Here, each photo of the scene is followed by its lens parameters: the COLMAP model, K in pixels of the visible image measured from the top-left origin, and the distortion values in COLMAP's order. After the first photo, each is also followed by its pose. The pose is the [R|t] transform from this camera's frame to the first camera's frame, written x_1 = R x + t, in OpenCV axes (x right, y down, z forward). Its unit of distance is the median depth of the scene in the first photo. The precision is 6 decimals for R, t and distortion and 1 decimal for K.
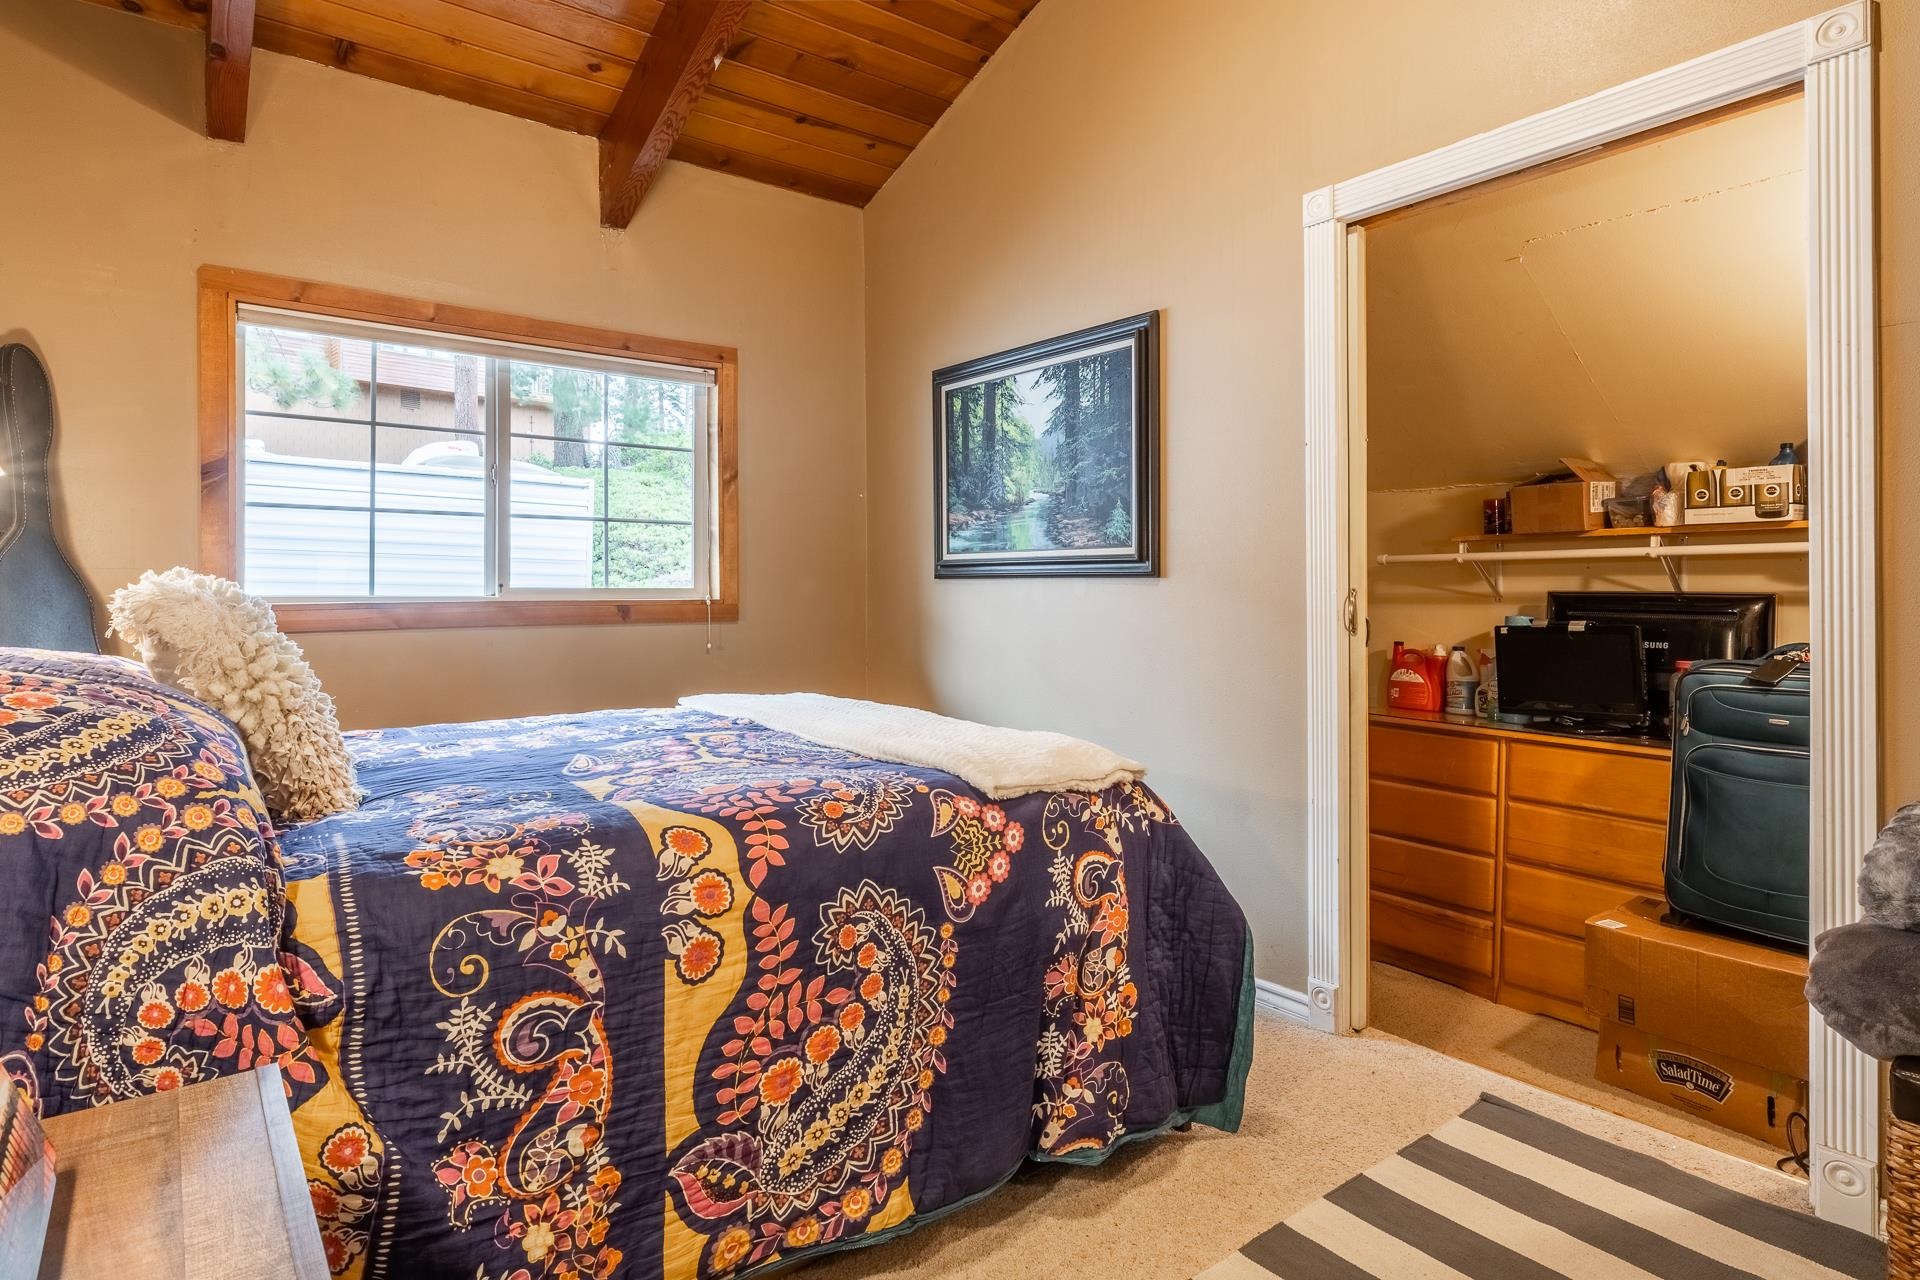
lens RADIAL K [[1034.0, 0, 934.4], [0, 1034.0, 615.5], [0, 0, 1]] dist [-0.000532, 0.000012]
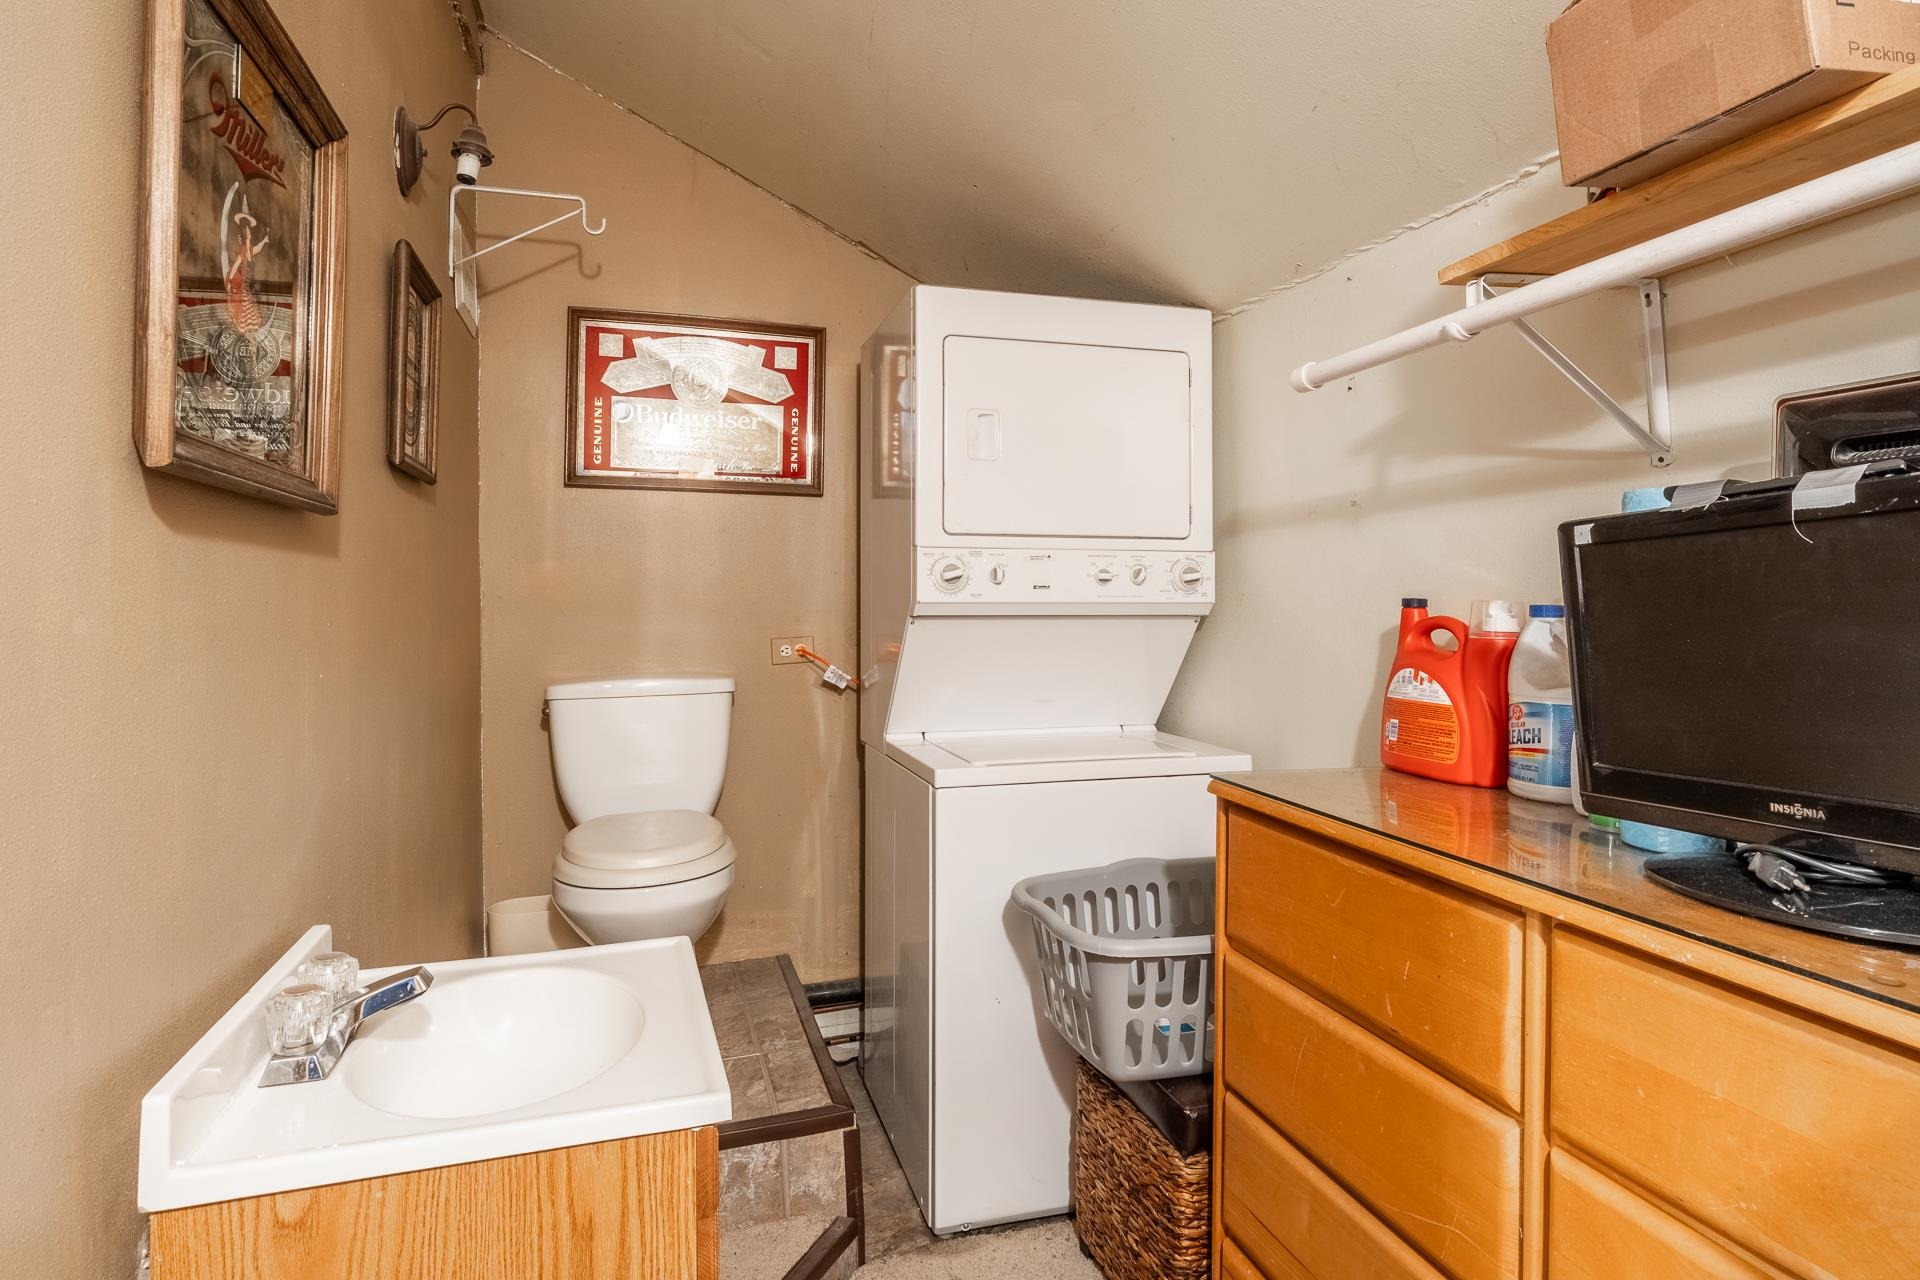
lens RADIAL K [[1021.9, 0, 940.1], [0, 1021.9, 585.3], [0, 0, 1]] dist [-0.002880, -0.000771]
pose [[0.931001, -0.002951, -0.365005, 0.464370], [-0.010874, 0.999299, -0.035814, 0.039576], [0.364855, 0.037312, 0.930317, 0.632595]]
